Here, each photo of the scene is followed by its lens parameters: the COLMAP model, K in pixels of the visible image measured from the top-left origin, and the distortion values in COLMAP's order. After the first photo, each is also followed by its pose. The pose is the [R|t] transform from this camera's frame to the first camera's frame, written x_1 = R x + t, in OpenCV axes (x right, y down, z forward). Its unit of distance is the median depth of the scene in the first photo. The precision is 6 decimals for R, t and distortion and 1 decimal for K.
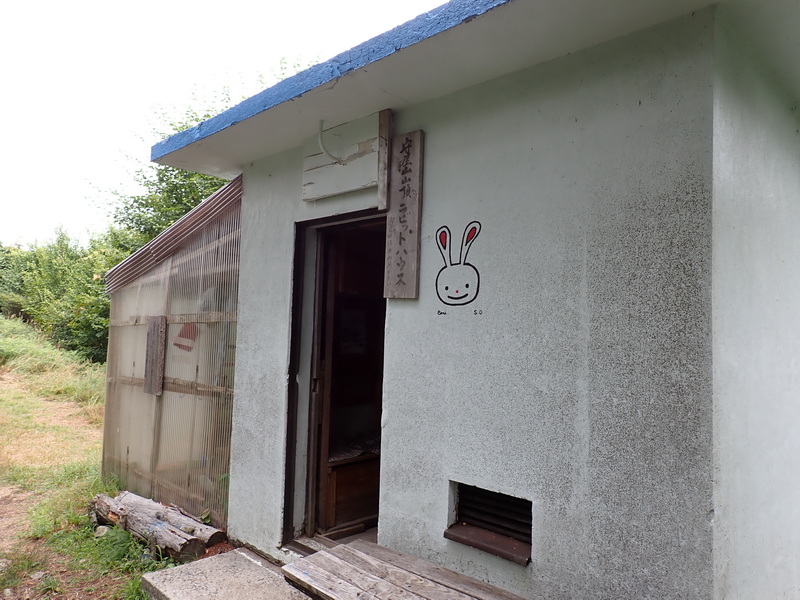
lens RADIAL K [[587.3, 0, 399.1], [0, 587.3, 299.7], [0, 0, 1]] dist [-0.028115, 0.015883]
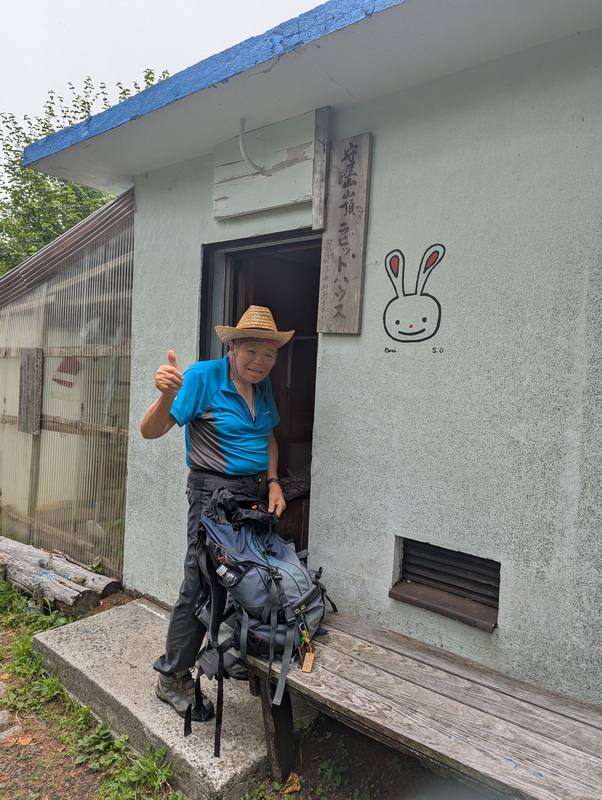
lens RADIAL K [[559.0, 0, 303.2], [0, 559.0, 398.8], [0, 0, 1]] dist [0.028341, -0.019759]
pose [[0.996060, 0.011193, 0.087973, -0.122022], [-0.020559, 0.994122, 0.106299, 0.007563], [-0.086266, -0.107689, 0.990435, 0.158338]]
